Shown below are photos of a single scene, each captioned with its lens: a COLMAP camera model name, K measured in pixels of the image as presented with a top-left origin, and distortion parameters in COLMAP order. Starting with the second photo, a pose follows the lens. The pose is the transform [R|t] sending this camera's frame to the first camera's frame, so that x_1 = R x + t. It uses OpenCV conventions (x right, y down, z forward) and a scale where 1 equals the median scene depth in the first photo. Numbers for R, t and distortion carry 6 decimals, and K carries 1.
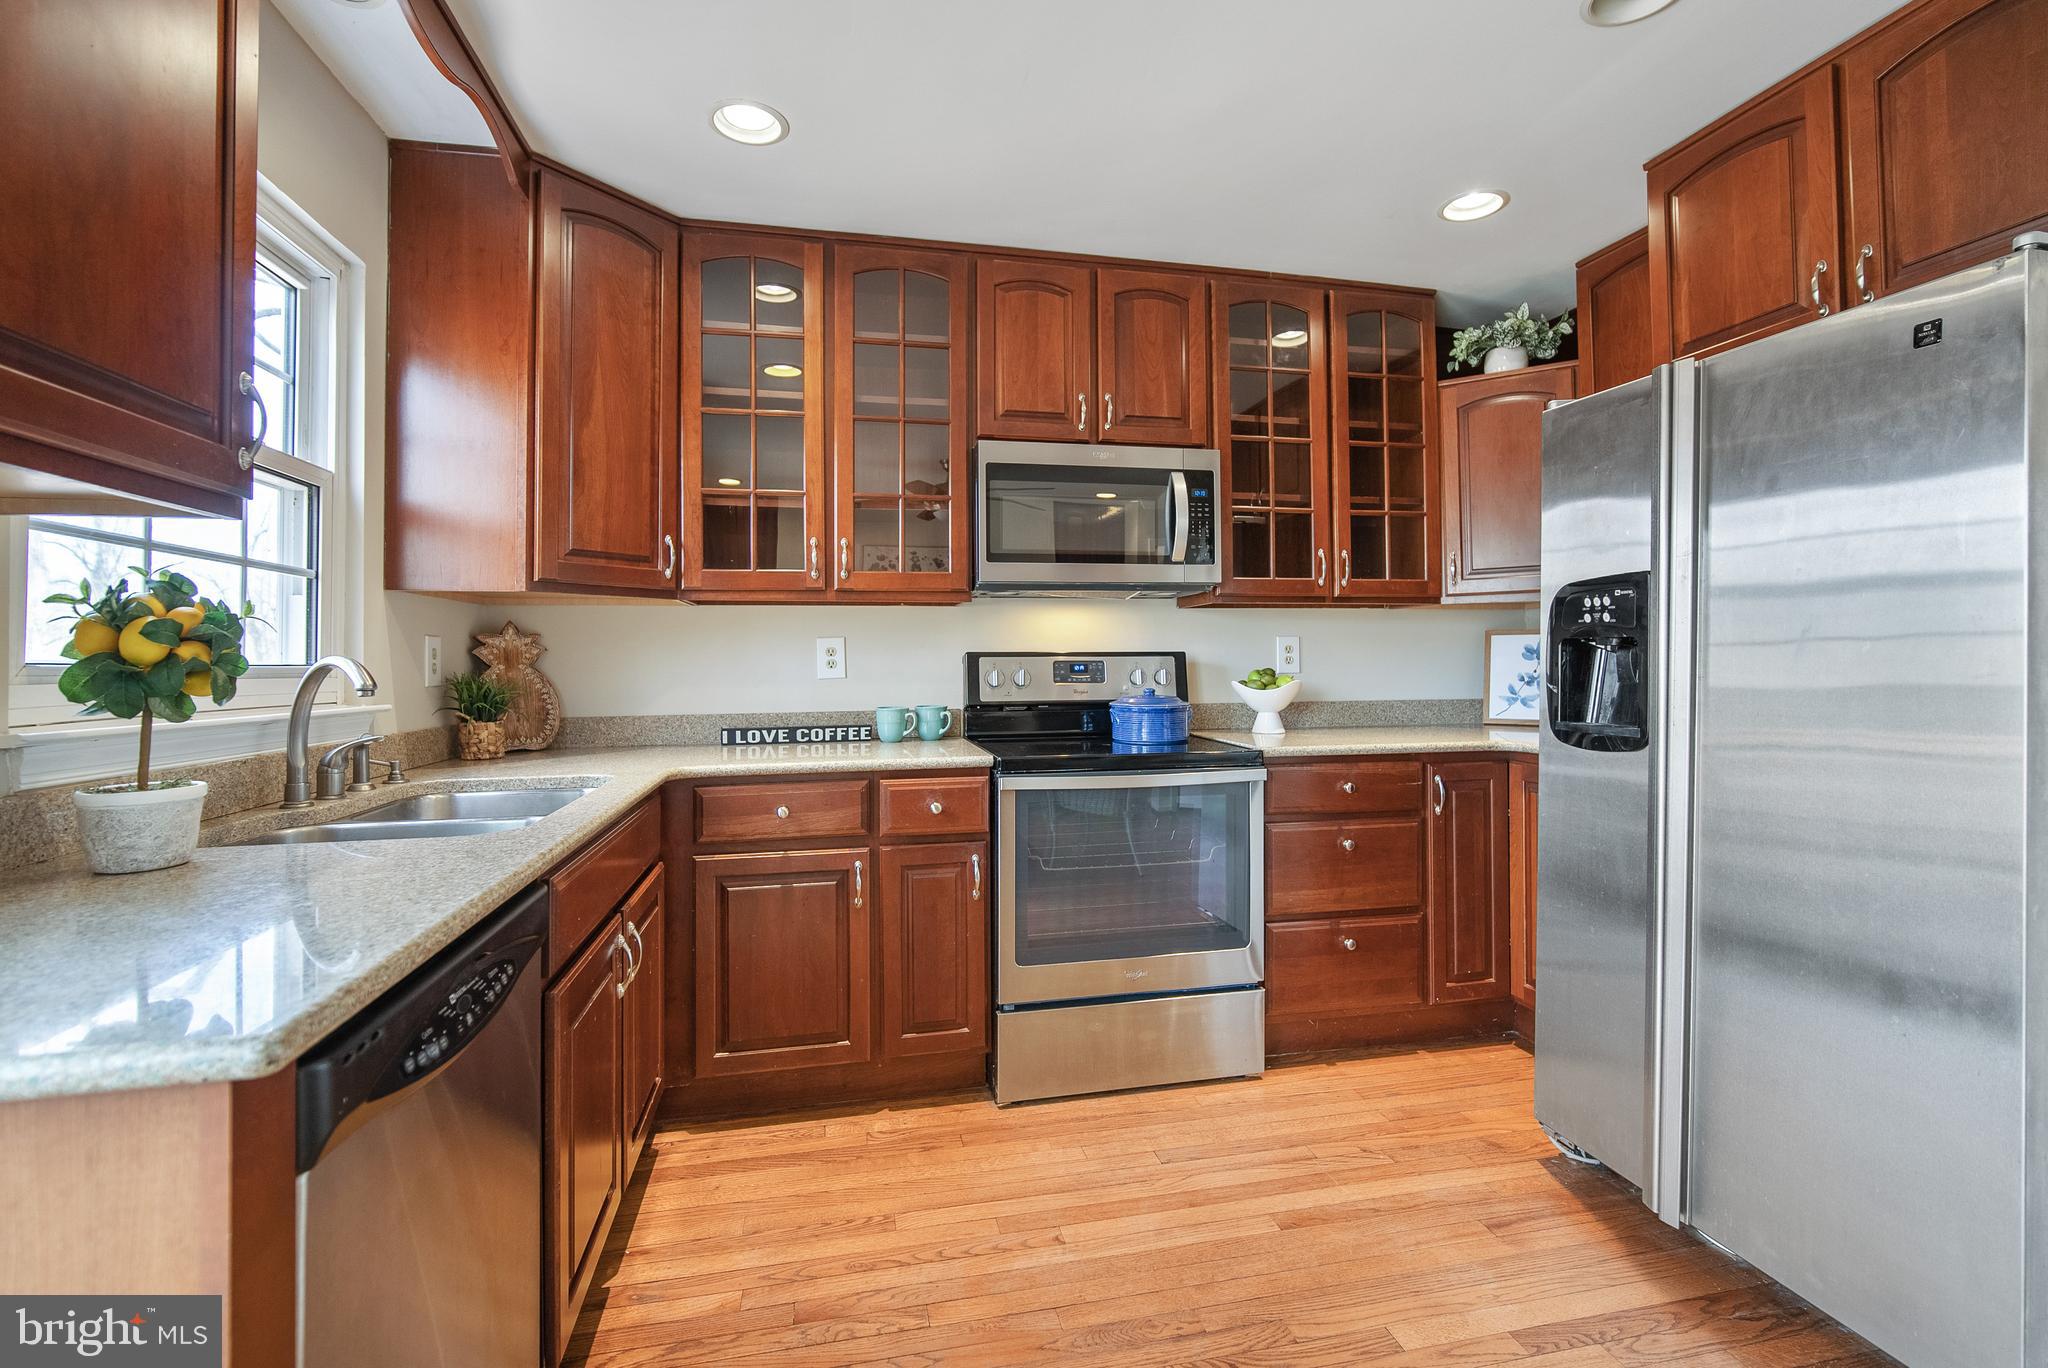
lens RADIAL K [[913.9, 0, 1025.0], [0, 913.9, 656.6], [0, 0, 1]] dist [-0.018624, 0.000089]
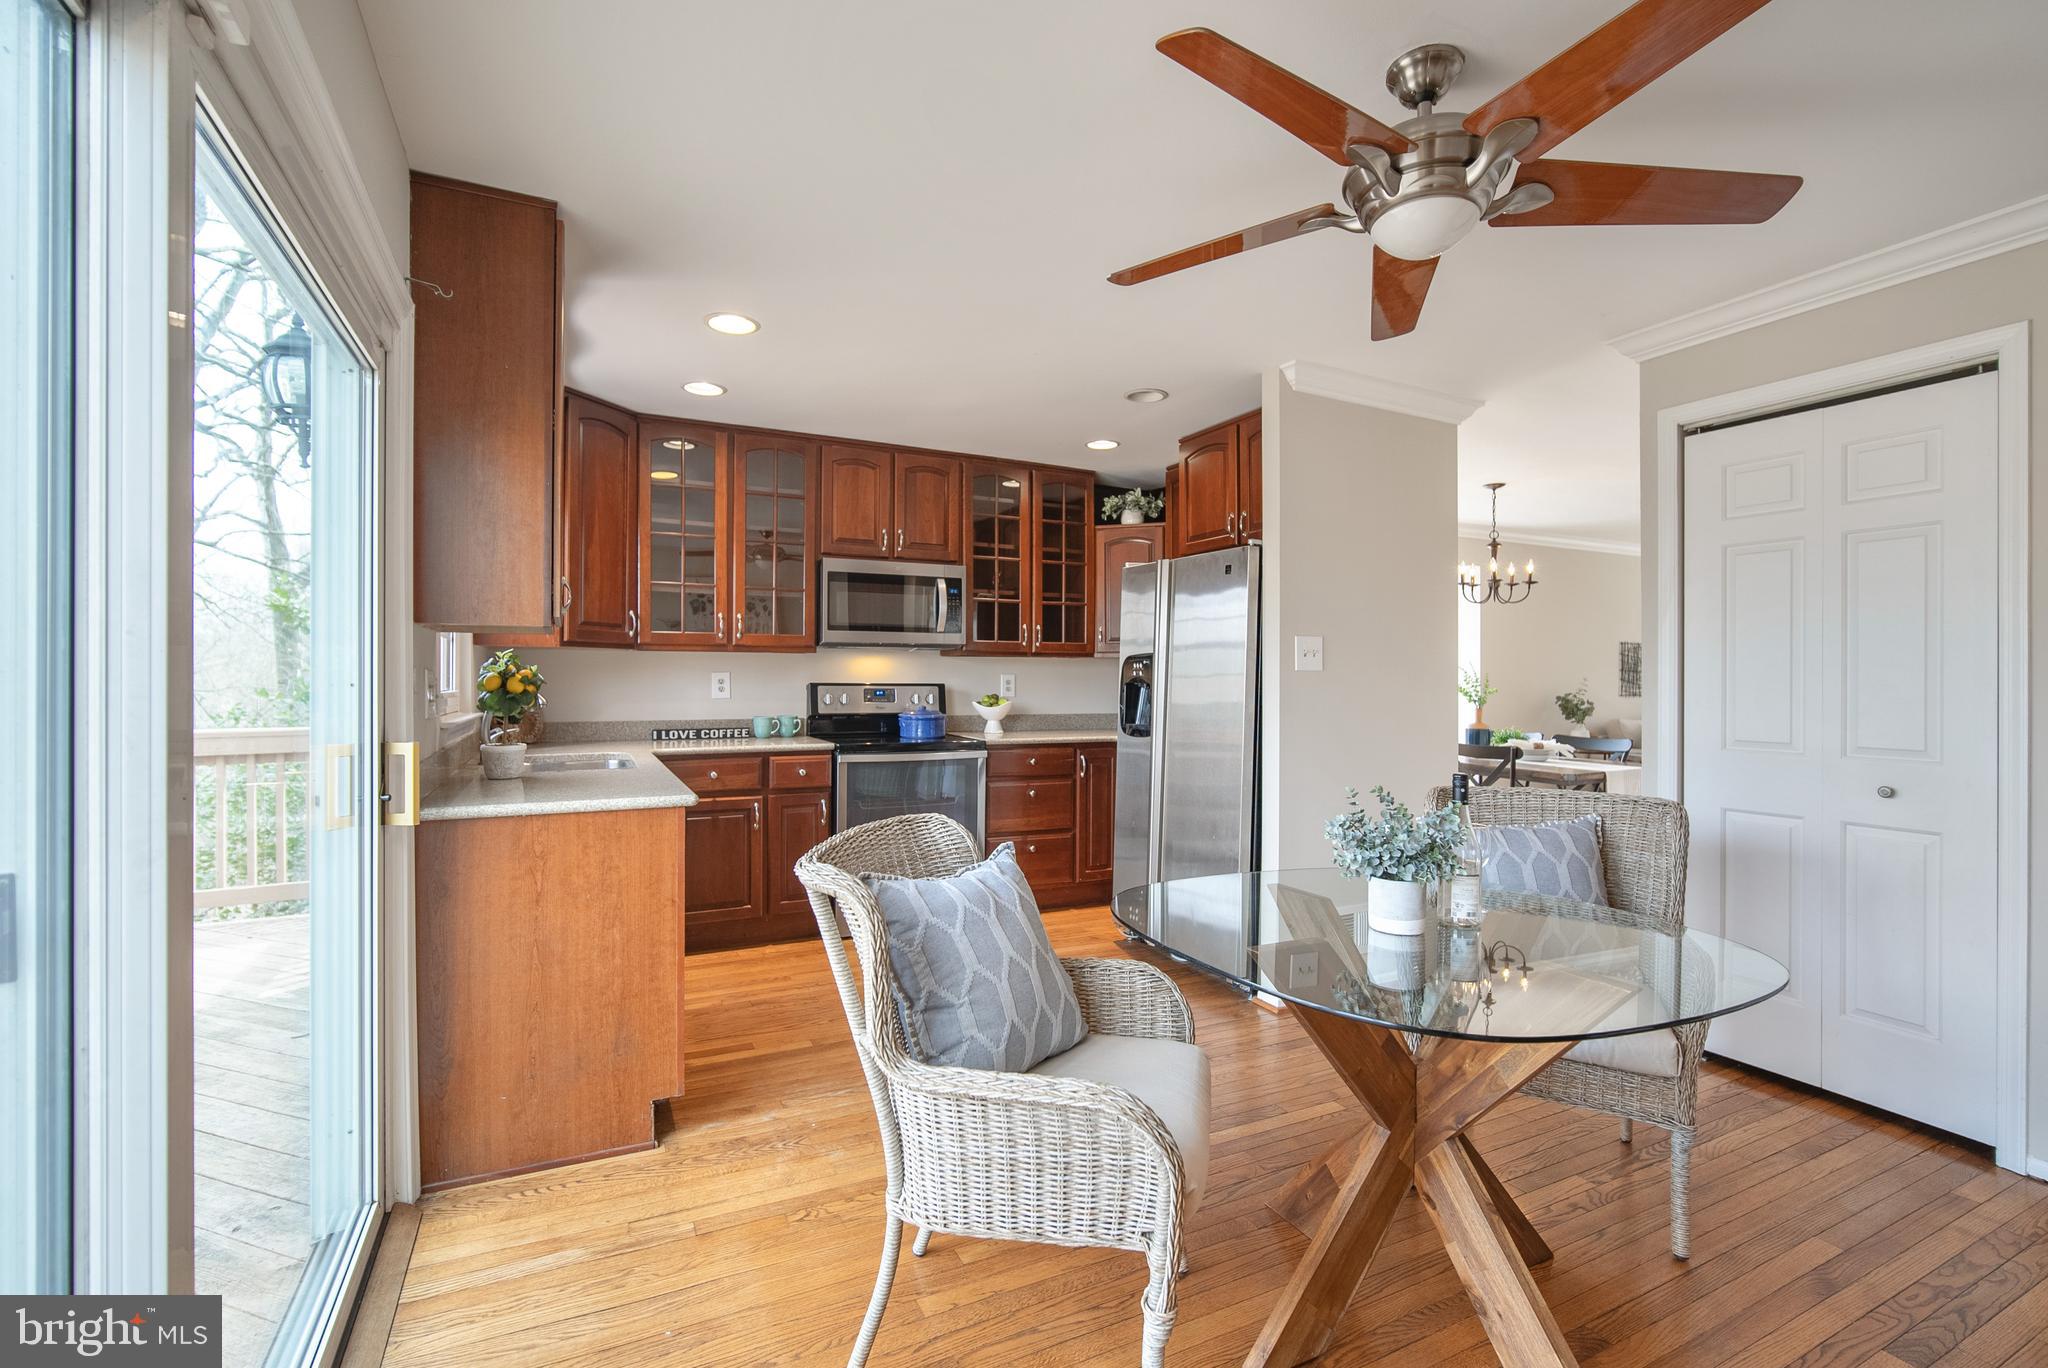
lens RADIAL K [[913.9, 0, 1028.3], [0, 913.9, 686.3], [0, 0, 1]] dist [-0.018624, 0.000089]
pose [[0.968405, 0.010824, 0.249150, -0.096187], [-0.013941, 0.999845, 0.010753, -0.022289], [-0.248995, -0.013887, 0.968405, -0.686109]]
